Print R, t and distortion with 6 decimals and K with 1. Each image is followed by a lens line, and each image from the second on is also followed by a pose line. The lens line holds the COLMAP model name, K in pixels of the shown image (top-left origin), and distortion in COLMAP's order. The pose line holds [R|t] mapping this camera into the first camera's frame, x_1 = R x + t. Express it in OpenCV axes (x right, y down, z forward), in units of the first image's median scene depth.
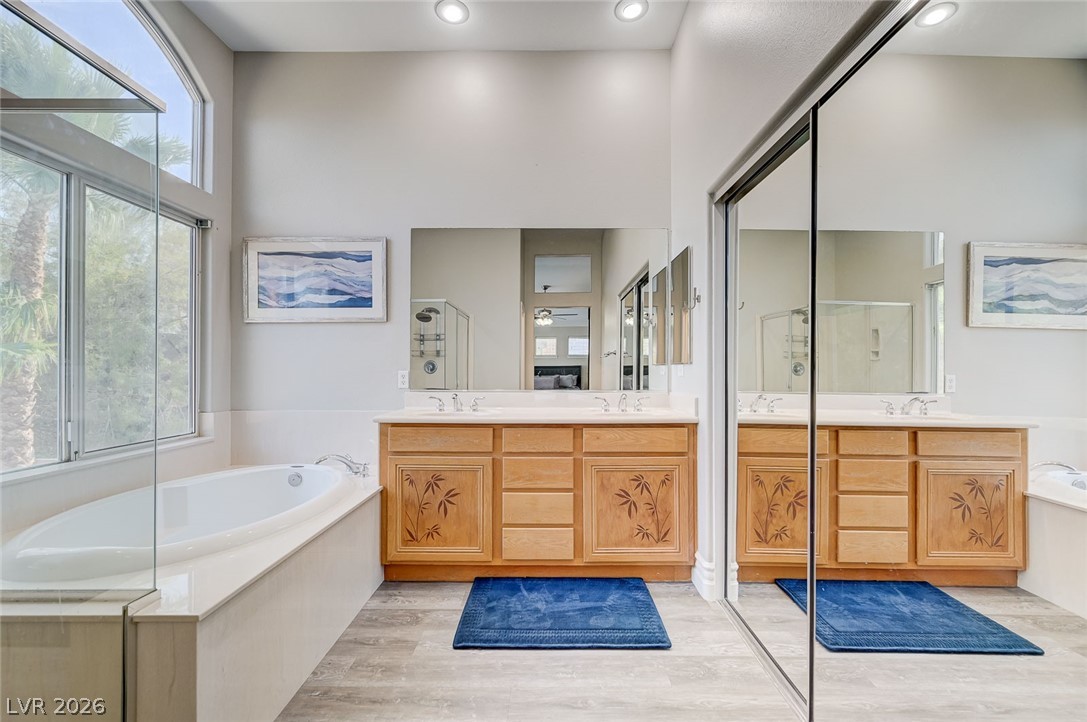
lens RADIAL K [[476.9, 0, 546.7], [0, 476.9, 364.9], [0, 0, 1]] dist [-0.007838, -0.000162]
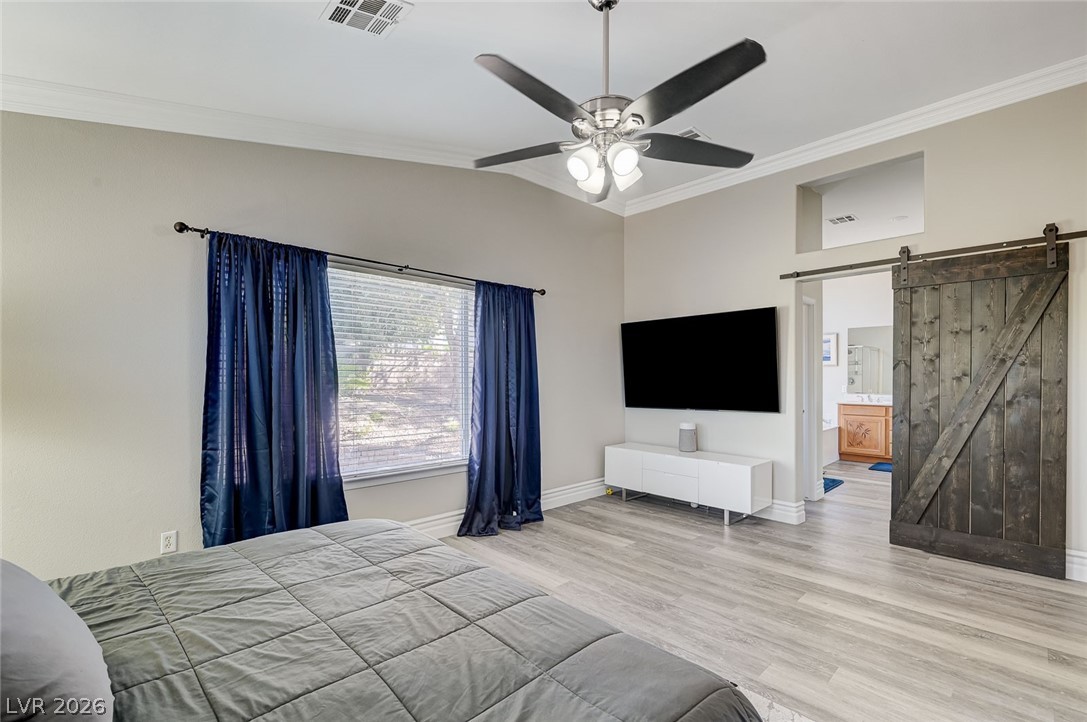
lens RADIAL K [[476.9, 0, 550.4], [0, 476.9, 370.8], [0, 0, 1]] dist [-0.007838, -0.000162]
pose [[0.710654, -0.004933, -0.703525, 0.432509], [0.001107, 0.999982, -0.005893, -0.060223], [0.703541, 0.003410, 0.710646, -2.244332]]
